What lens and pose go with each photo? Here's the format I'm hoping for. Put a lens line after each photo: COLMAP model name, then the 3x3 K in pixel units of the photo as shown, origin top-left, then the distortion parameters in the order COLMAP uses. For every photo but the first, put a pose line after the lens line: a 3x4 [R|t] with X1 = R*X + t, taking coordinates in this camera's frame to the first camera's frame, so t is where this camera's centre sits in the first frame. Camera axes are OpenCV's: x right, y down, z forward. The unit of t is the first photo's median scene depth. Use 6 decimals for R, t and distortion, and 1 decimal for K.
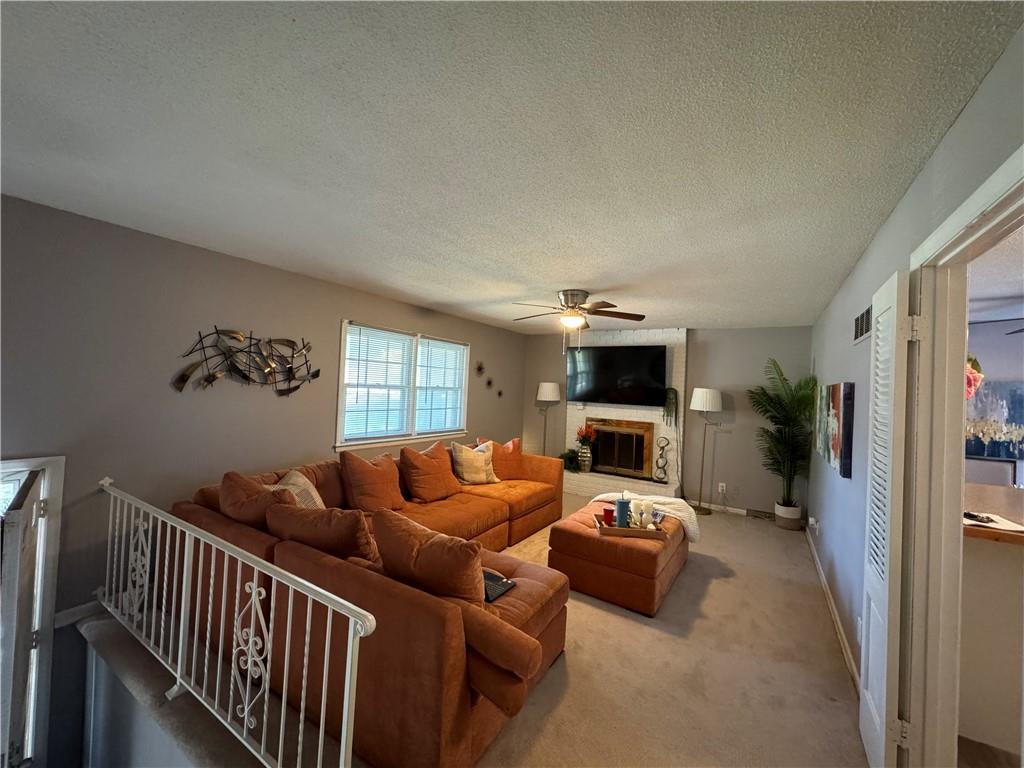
lens RADIAL K [[409.9, 0, 512.0], [0, 409.9, 382.1], [0, 0, 1]] dist [-0.001928, 0.000078]
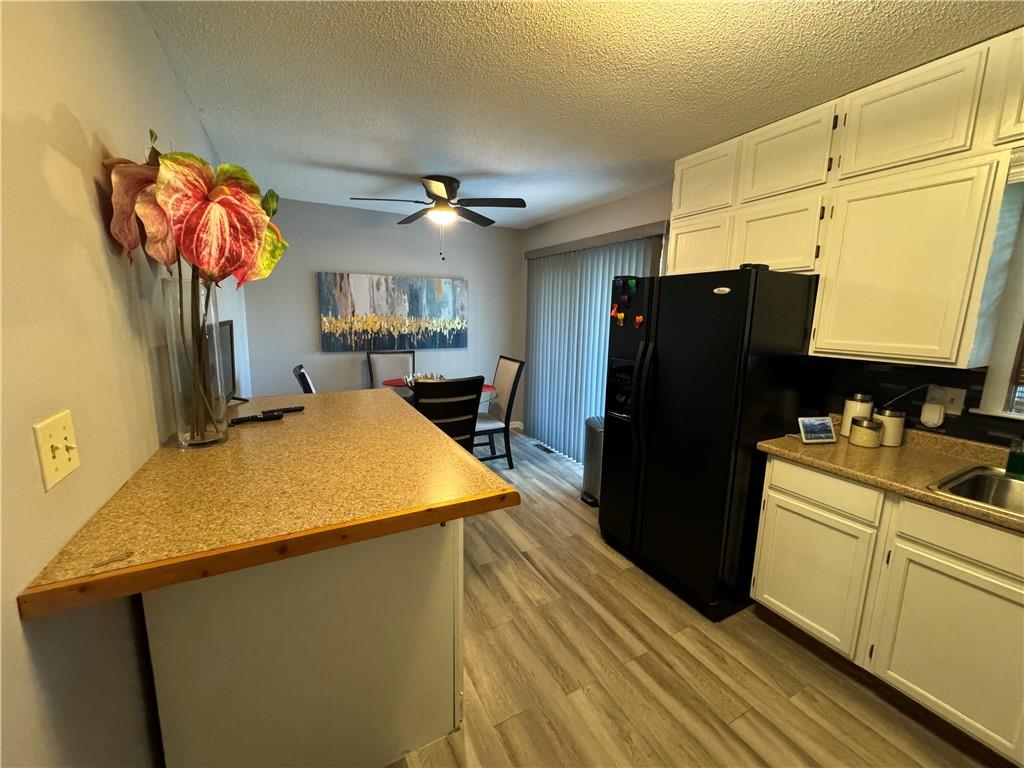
lens RADIAL K [[409.9, 0, 512.0], [0, 409.9, 383.5], [0, 0, 1]] dist [-0.001928, 0.000078]
pose [[0.506718, -0.180220, 0.843064, 0.409033], [-0.009528, 0.976676, 0.214509, 0.038644], [-0.862059, -0.116729, 0.493182, 0.214249]]
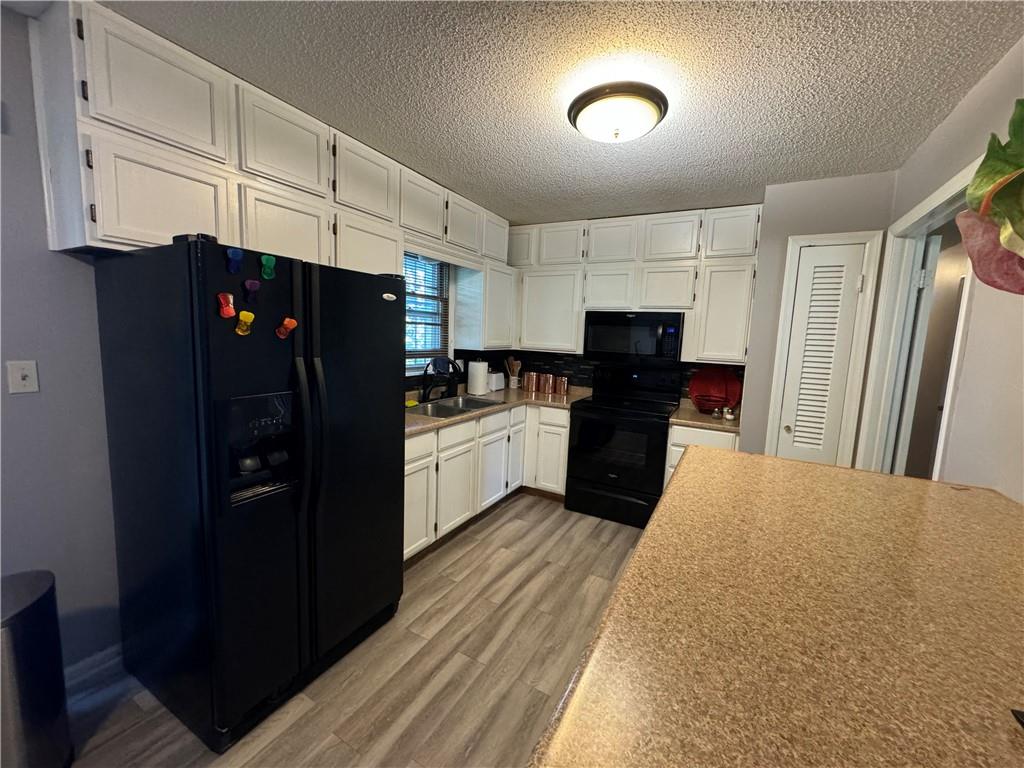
lens RADIAL K [[409.9, 0, 511.6], [0, 409.9, 381.2], [0, 0, 1]] dist [-0.001928, 0.000078]
pose [[-0.995338, -0.077666, -0.057191, 0.806885], [-0.082951, 0.991849, 0.096720, 0.069783], [0.049213, 0.101014, -0.993667, 0.707973]]
